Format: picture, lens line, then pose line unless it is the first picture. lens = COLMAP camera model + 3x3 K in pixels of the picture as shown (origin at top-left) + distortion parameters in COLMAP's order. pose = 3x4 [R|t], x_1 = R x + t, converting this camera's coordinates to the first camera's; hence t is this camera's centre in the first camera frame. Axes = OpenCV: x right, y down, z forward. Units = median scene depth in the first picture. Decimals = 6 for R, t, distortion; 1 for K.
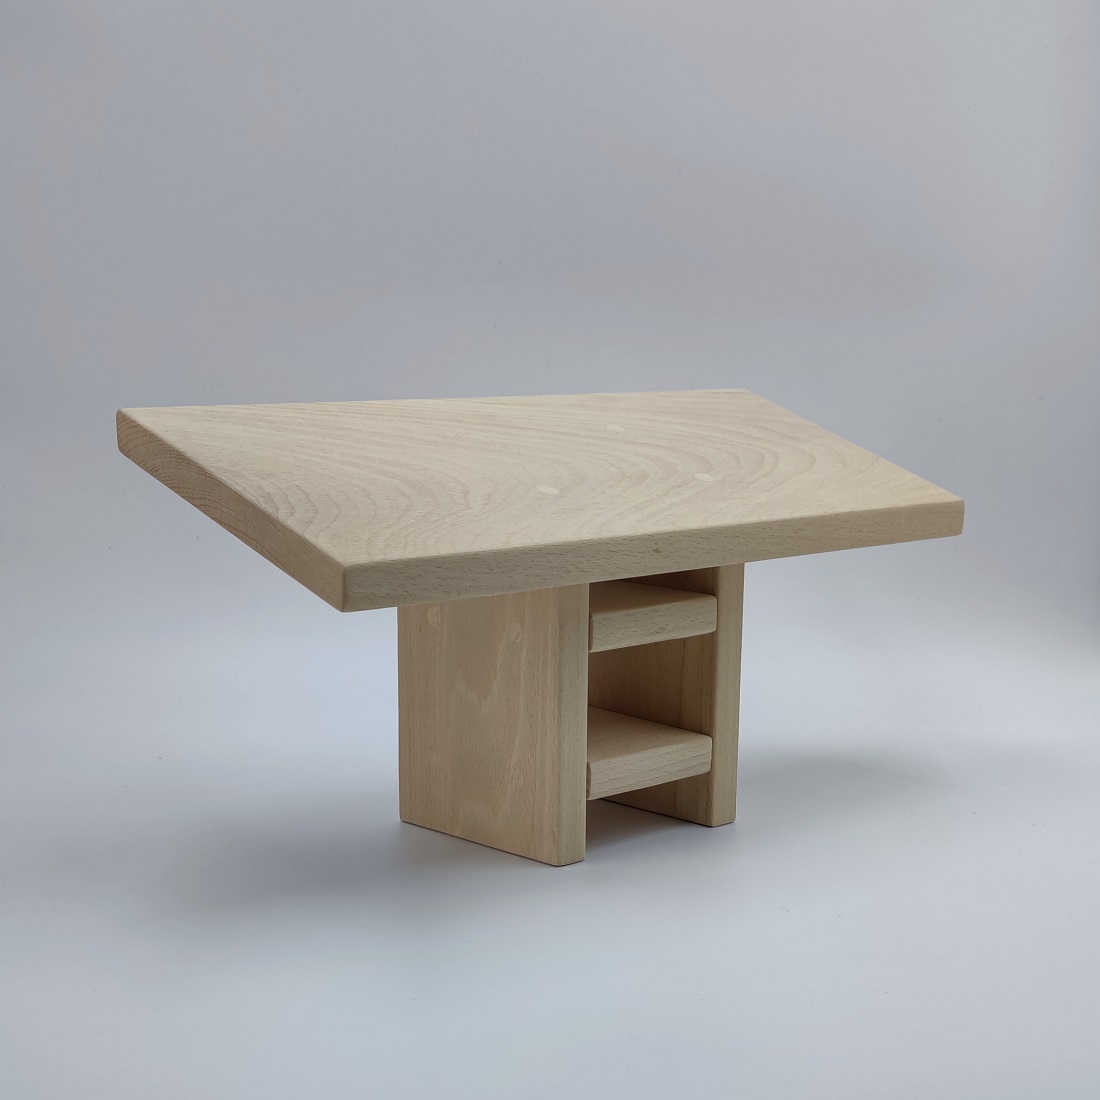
lens RADIAL K [[1869.5, 0, 468.2], [0, 1869.5, 549.8], [0, 0, 1]] dist [-0.004226, -0.034739]
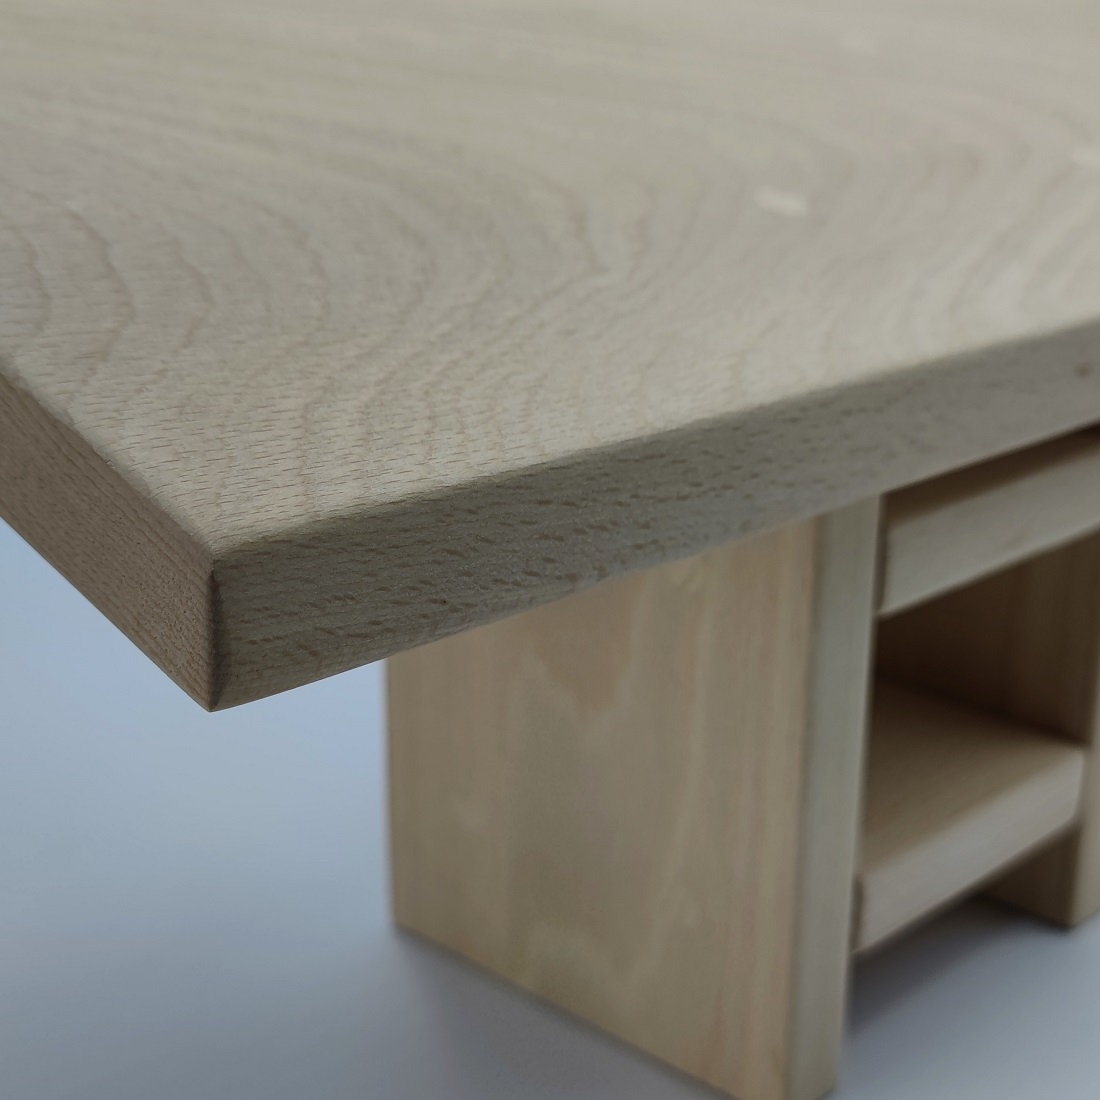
lens RADIAL K [[1869.5, 0, 468.2], [0, 1869.5, 549.8], [0, 0, 1]] dist [-0.004226, -0.034739]
pose [[0.999547, -0.014302, 0.026464, -0.033937], [0.009152, 0.982627, 0.185363, -0.036439], [-0.028655, -0.185037, 0.982314, 0.674360]]
